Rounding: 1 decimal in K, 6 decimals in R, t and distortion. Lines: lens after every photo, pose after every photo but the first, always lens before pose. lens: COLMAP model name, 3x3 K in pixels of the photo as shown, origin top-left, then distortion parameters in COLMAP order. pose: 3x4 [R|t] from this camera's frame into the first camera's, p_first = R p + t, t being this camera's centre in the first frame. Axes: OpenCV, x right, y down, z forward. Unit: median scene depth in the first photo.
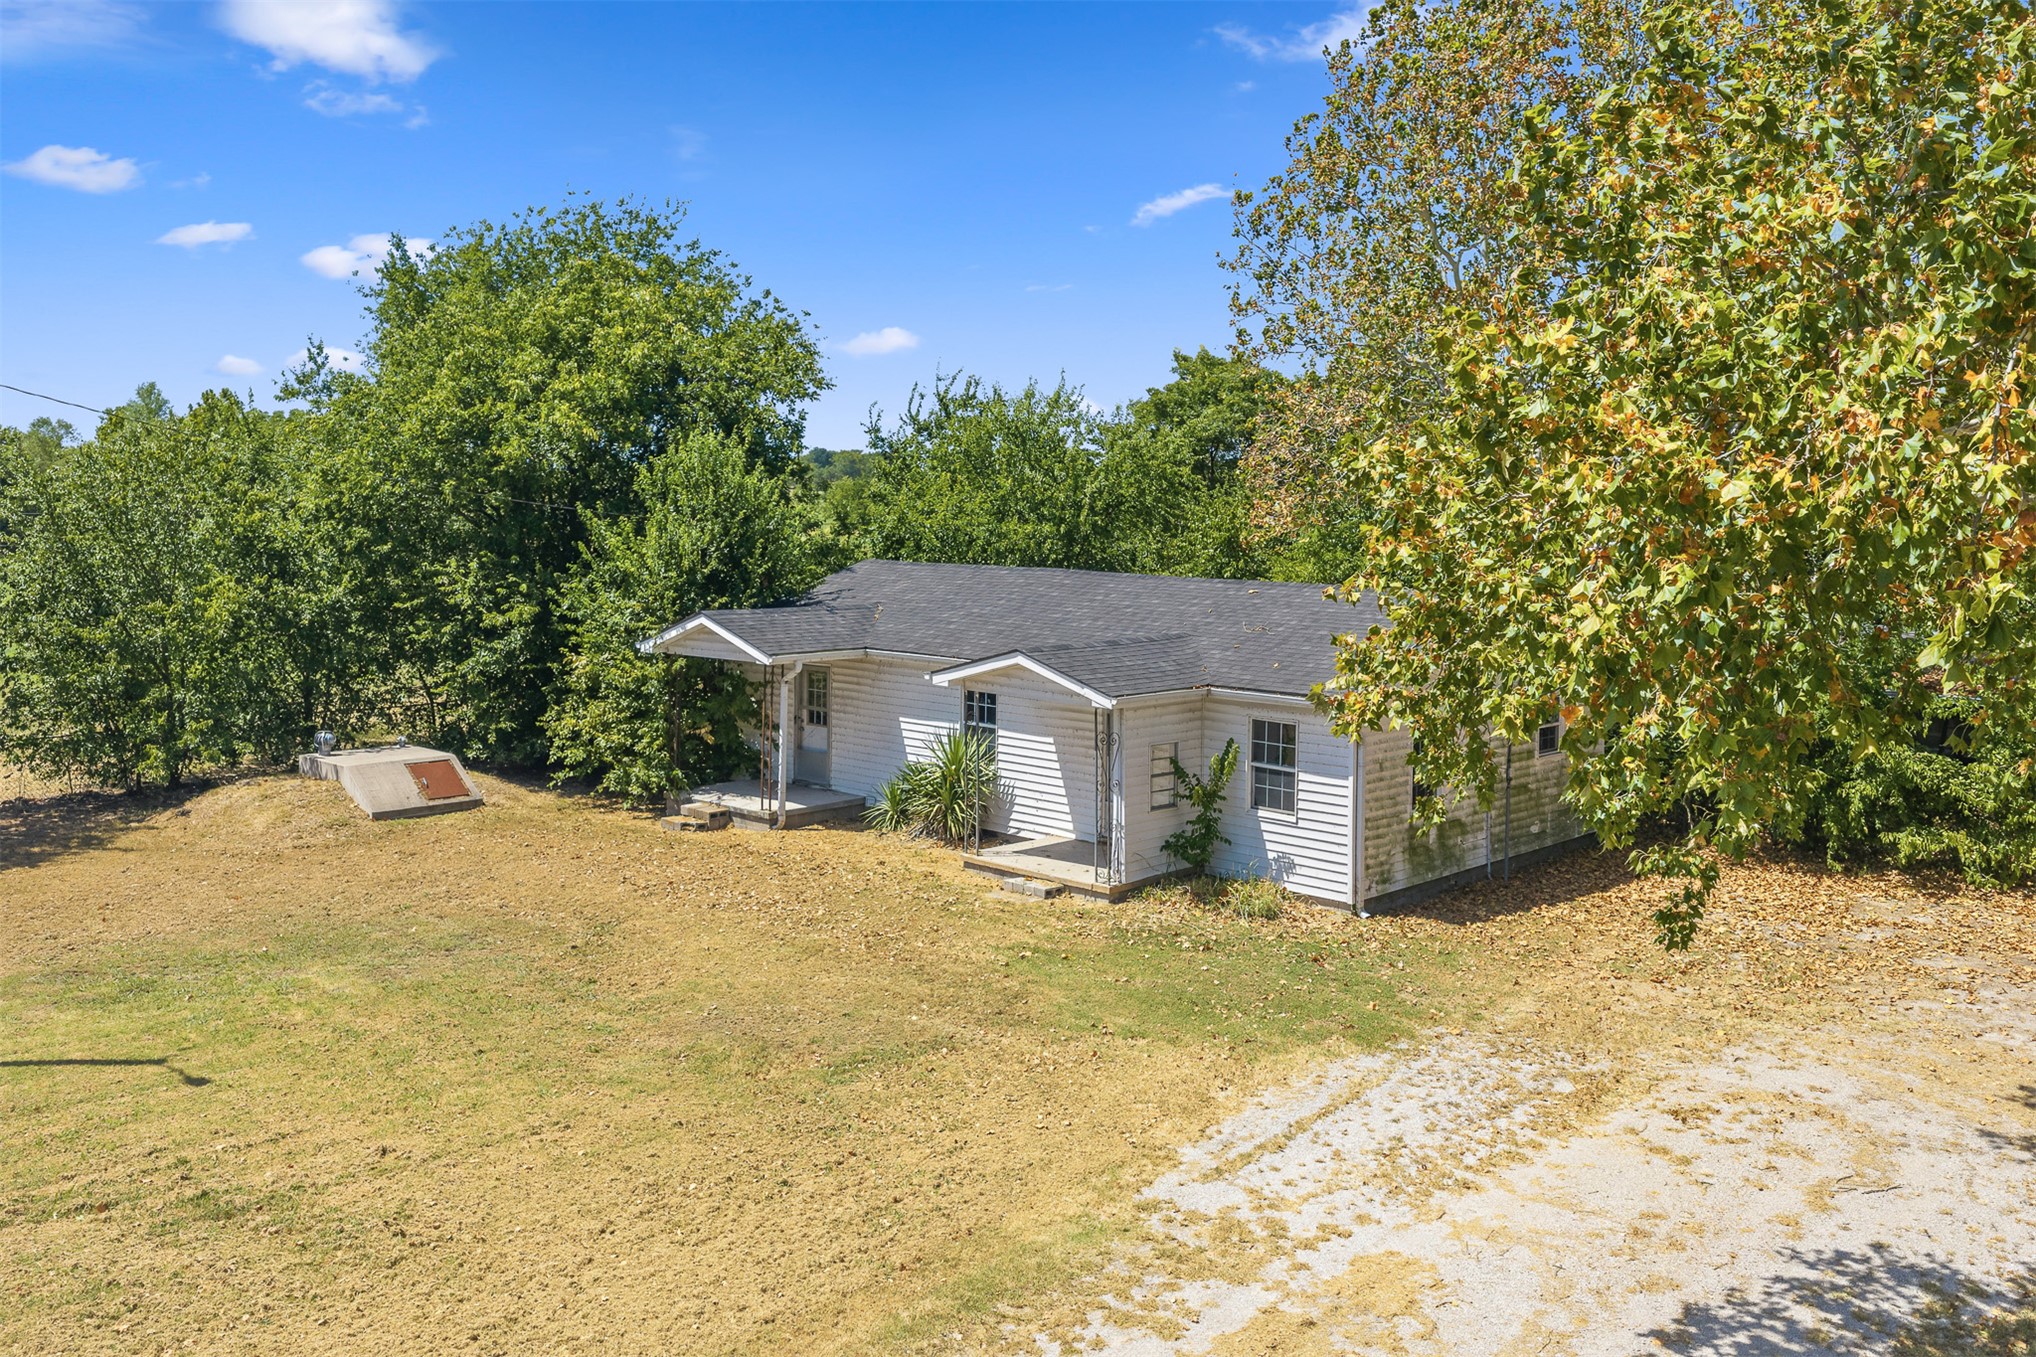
lens RADIAL K [[1663.1, 0, 1018.8], [0, 1663.1, 678.7], [0, 0, 1]] dist [0.009362, 0.004790]
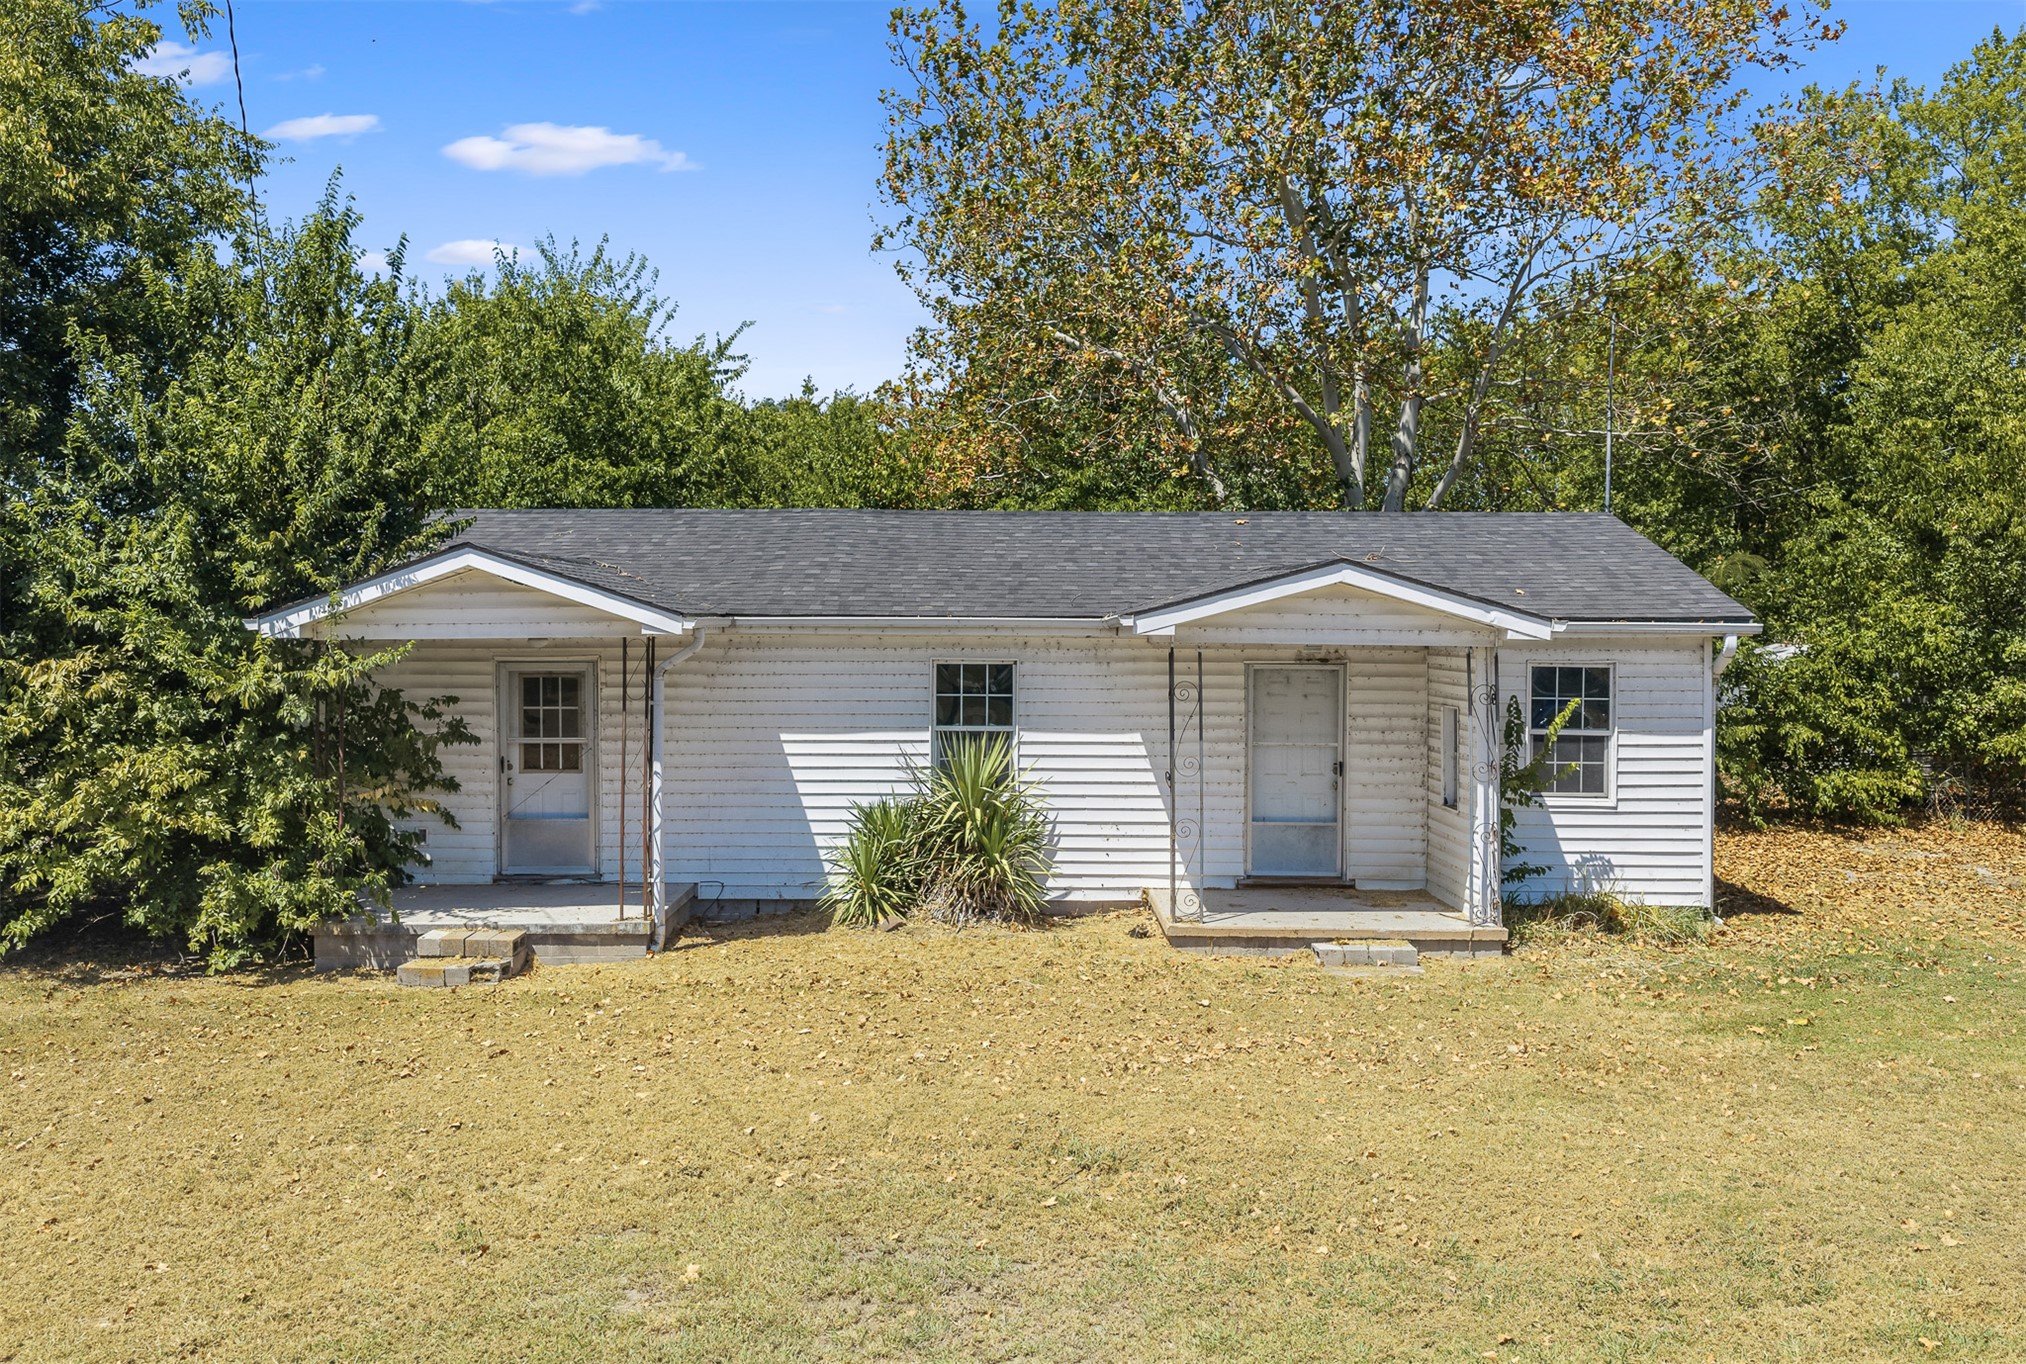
lens RADIAL K [[1654.9, 0, 1012.4], [0, 1654.9, 680.1], [0, 0, 1]] dist [0.009362, 0.004790]
pose [[0.754098, -0.036233, 0.655761, -0.415543], [0.076448, 0.996532, -0.032850, 0.031421], [-0.652297, 0.074904, 0.754253, 0.541831]]
